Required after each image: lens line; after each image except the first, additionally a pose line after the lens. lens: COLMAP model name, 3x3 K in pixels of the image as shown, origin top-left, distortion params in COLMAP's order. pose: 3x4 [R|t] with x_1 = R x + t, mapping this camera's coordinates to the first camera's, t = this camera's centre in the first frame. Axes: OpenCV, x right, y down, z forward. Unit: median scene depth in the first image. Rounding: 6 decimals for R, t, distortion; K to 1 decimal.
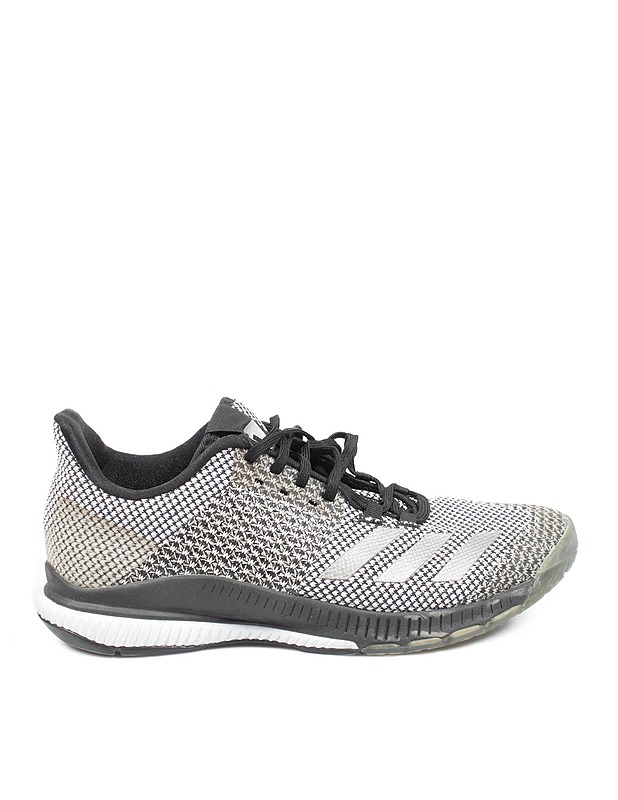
lens RADIAL K [[1102.3, 0, 309.3], [0, 1102.3, 401.0], [0, 0, 1]] dist [-0.012677, 0.000000]
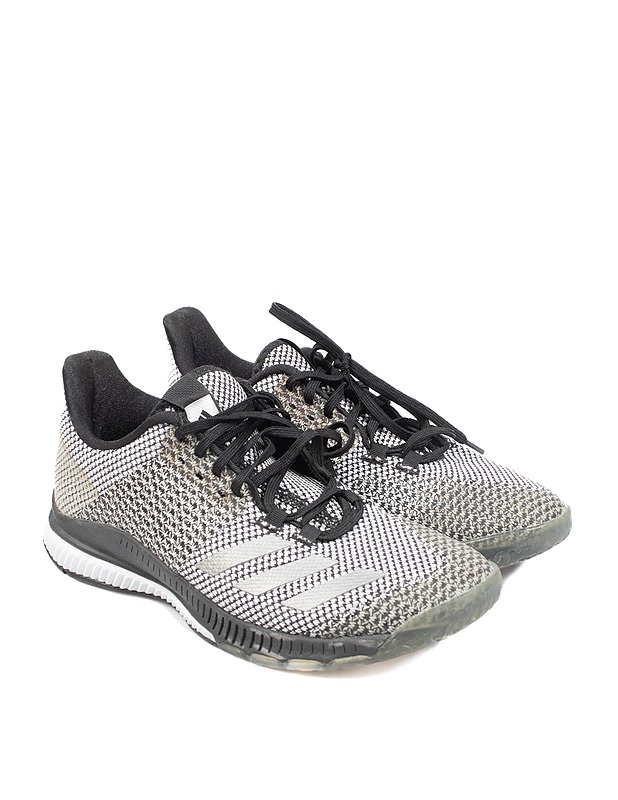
lens RADIAL K [[1067.0, 0, 308.9], [0, 1067.0, 398.9], [0, 0, 1]] dist [0.007394, 0.000000]
pose [[0.841616, 0.223030, -0.491874, 0.549778], [-0.156266, 0.972354, 0.173517, -0.181525], [0.516975, -0.069172, 0.853201, 0.201661]]
